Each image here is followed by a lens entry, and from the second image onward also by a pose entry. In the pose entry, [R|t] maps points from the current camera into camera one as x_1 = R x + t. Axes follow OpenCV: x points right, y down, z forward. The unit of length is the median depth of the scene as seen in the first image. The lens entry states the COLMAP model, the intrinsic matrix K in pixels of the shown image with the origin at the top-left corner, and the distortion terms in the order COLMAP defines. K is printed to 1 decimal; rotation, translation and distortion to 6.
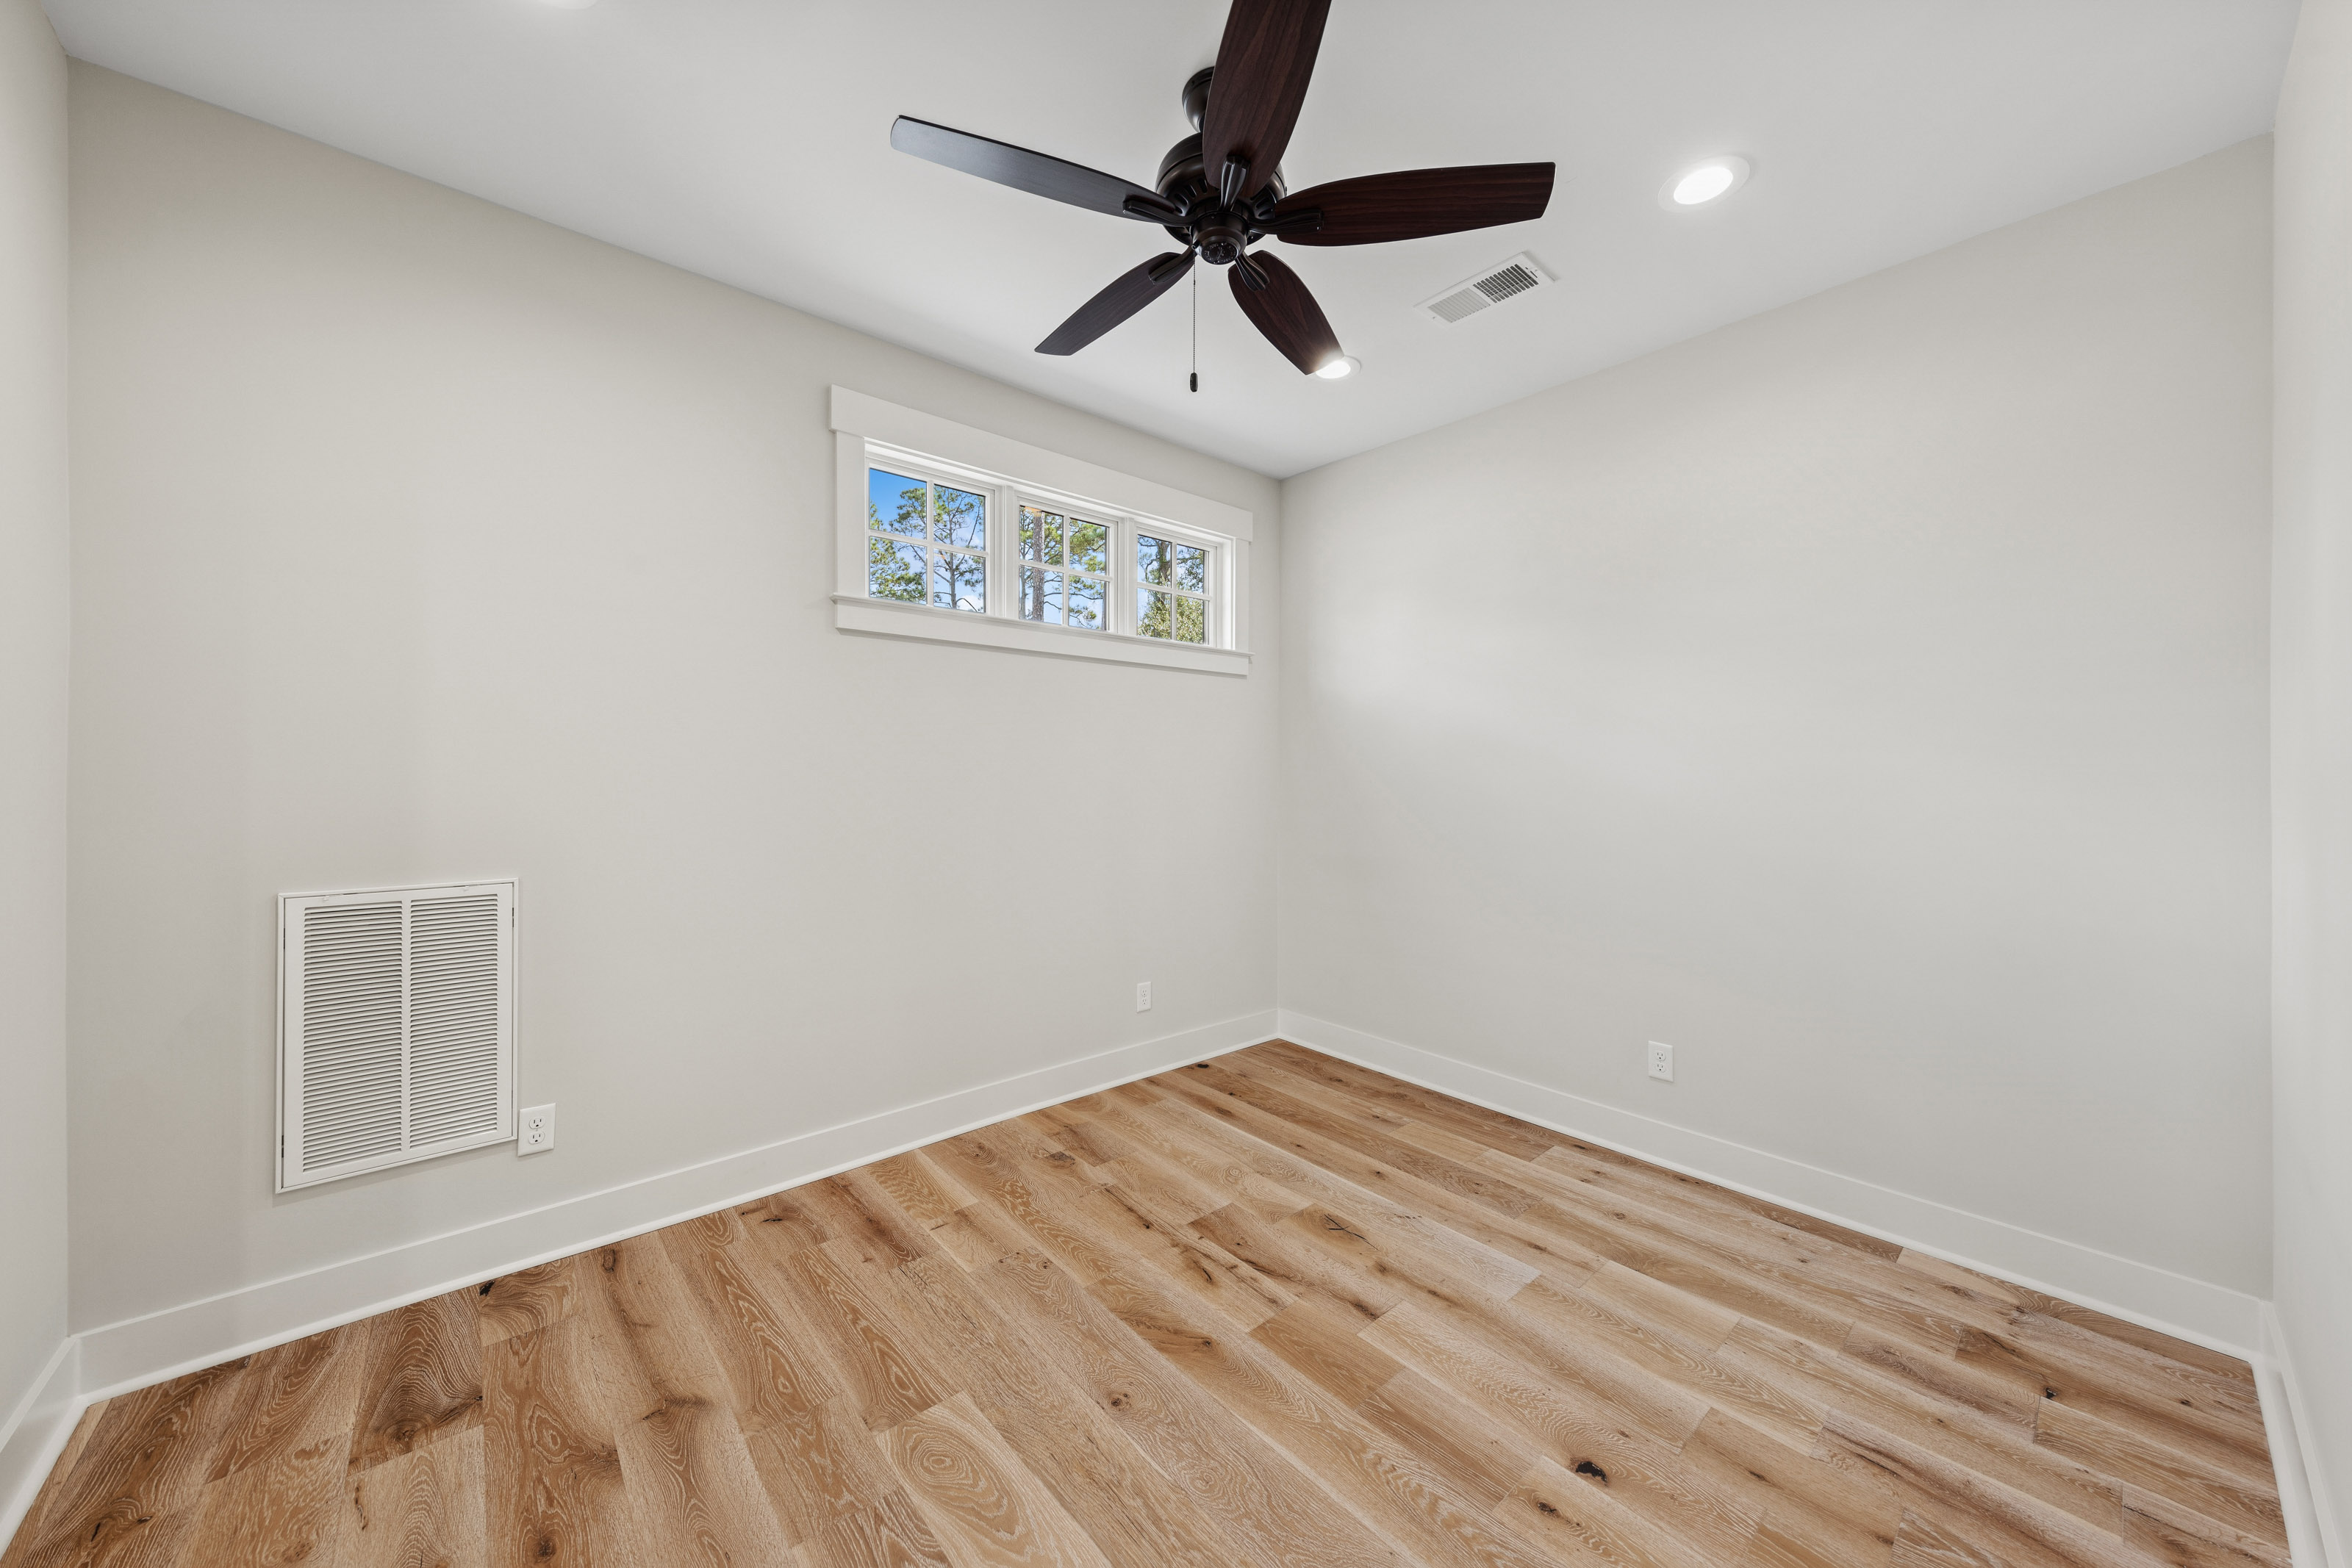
lens RADIAL K [[836.3, 0, 1180.2], [0, 836.3, 777.2], [0, 0, 1]] dist [0.005290, -0.000132]
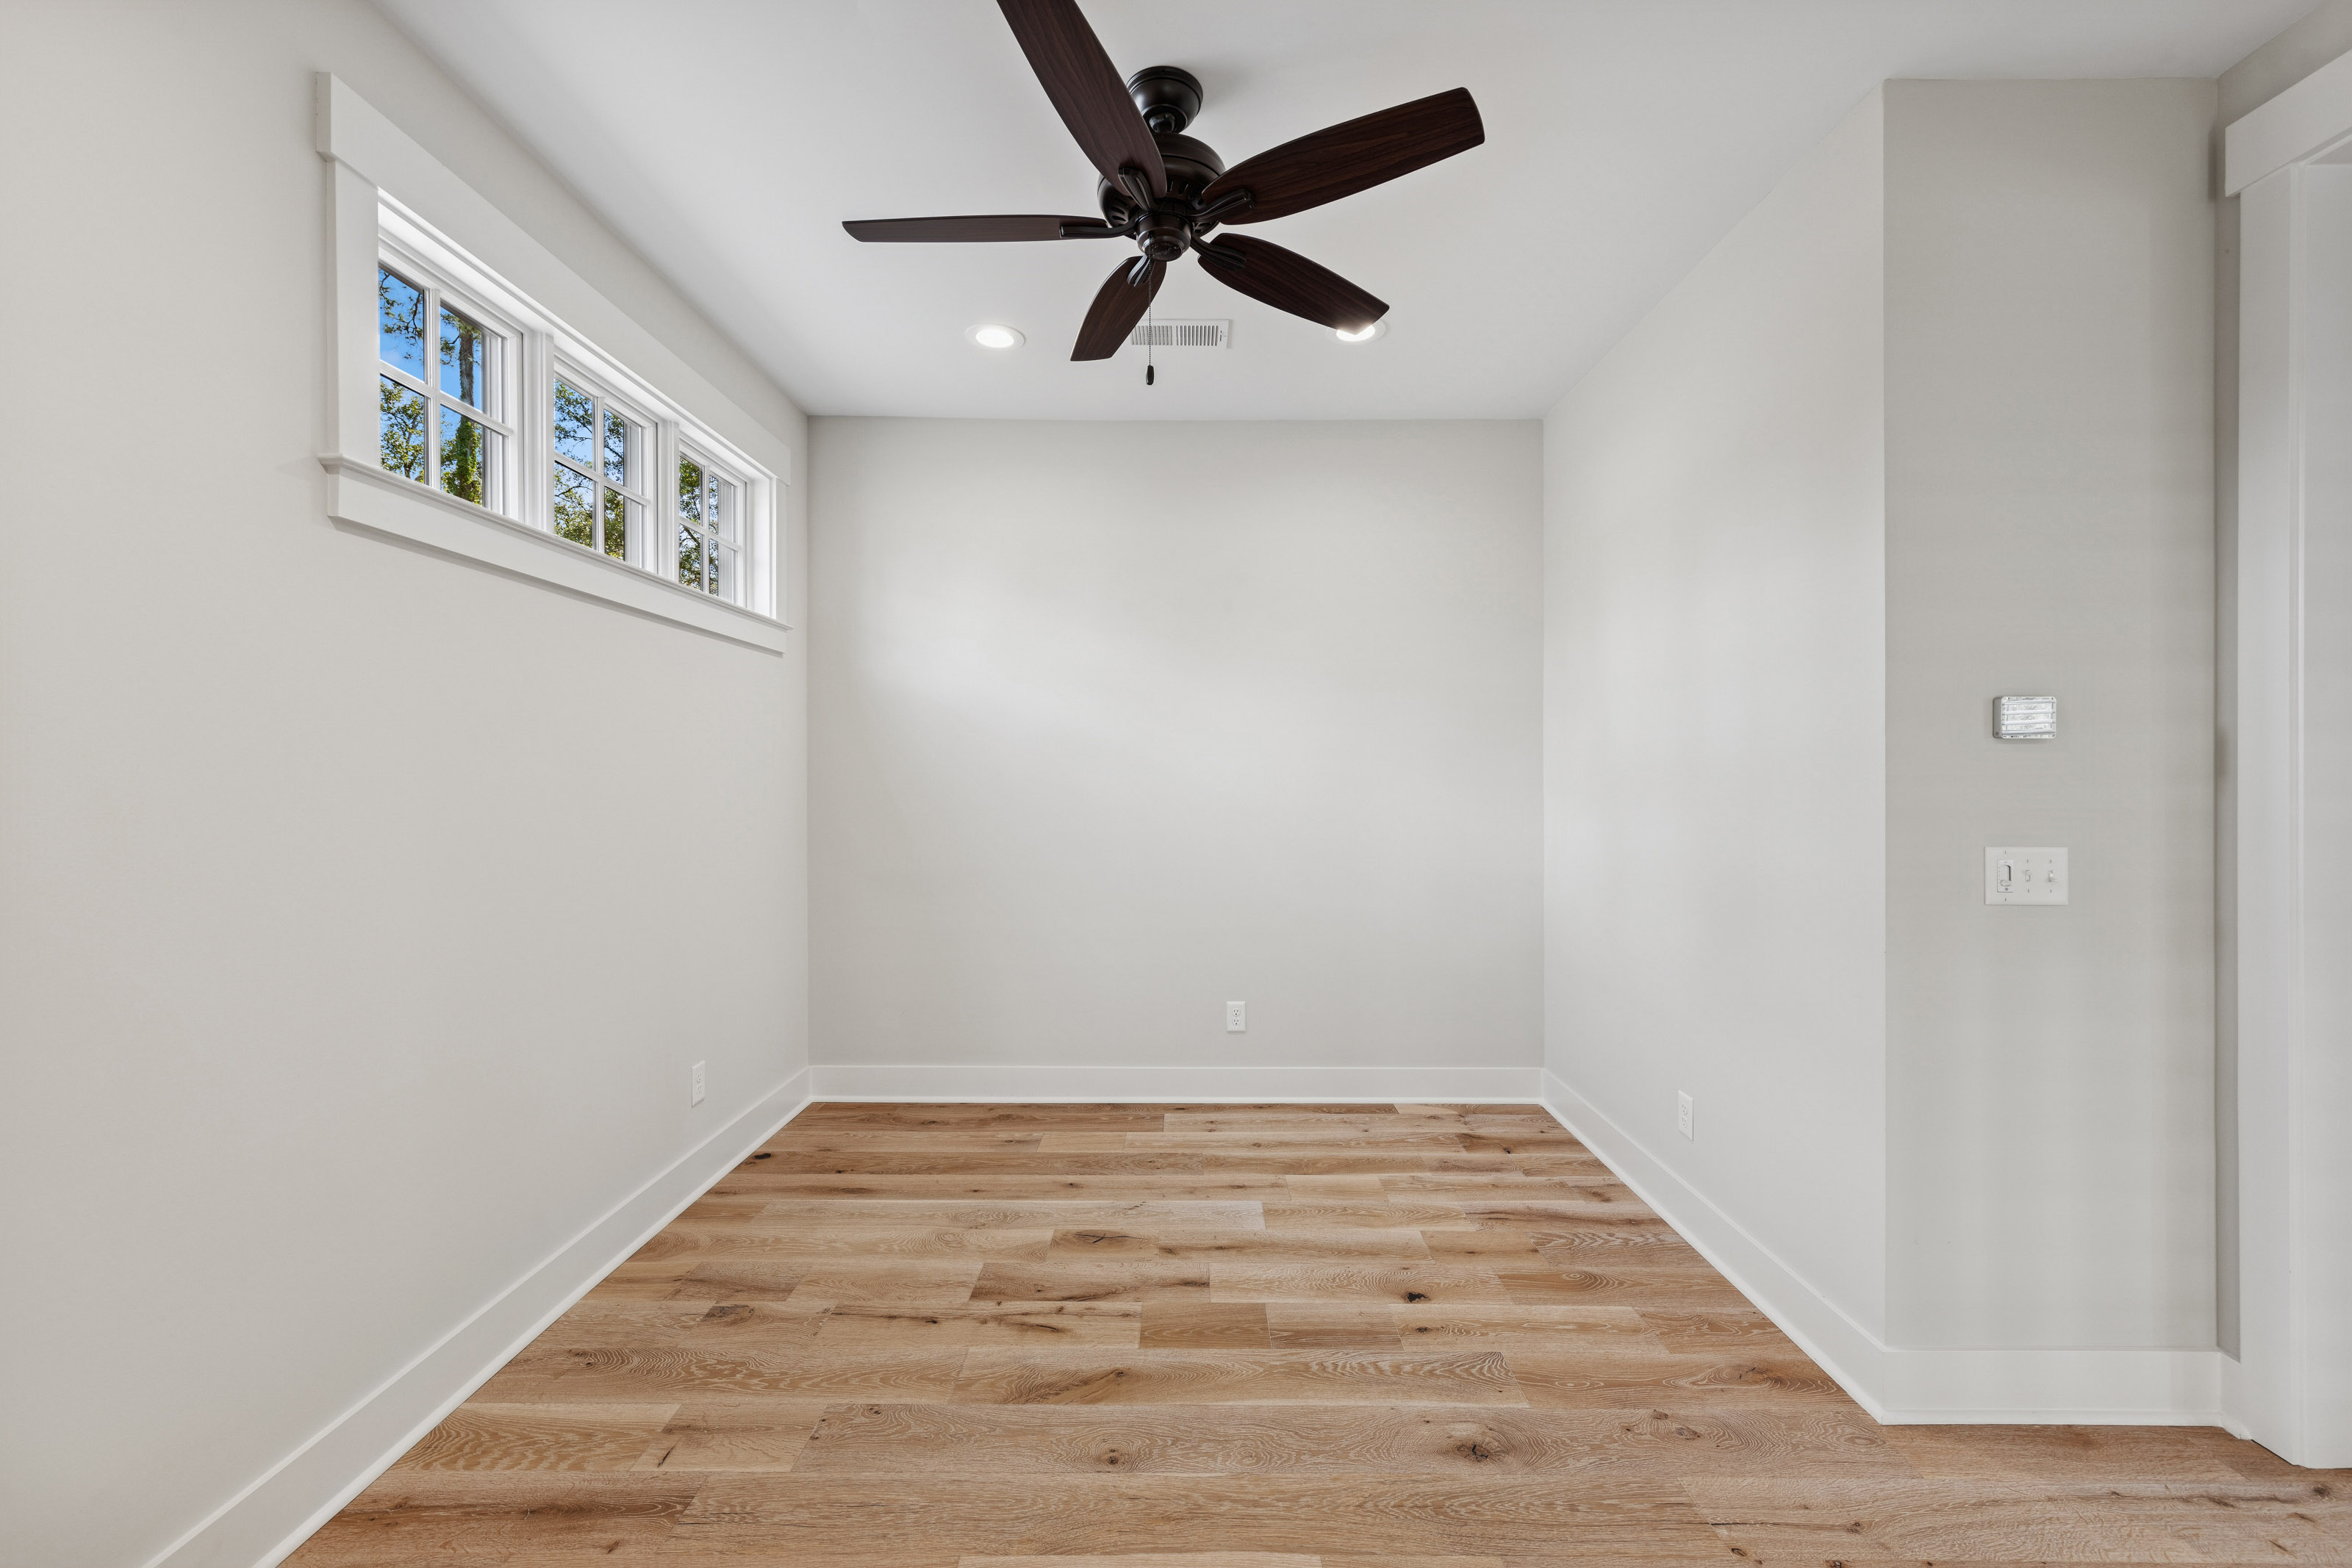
lens RADIAL K [[973.4, 0, 1189.8], [0, 973.4, 778.7], [0, 0, 1]] dist [0.020959, -0.010556]
pose [[0.648035, -0.005146, 0.761593, -0.648707], [0.006469, 0.999978, 0.001252, -0.002788], [-0.761583, 0.004116, 0.648055, 0.182197]]
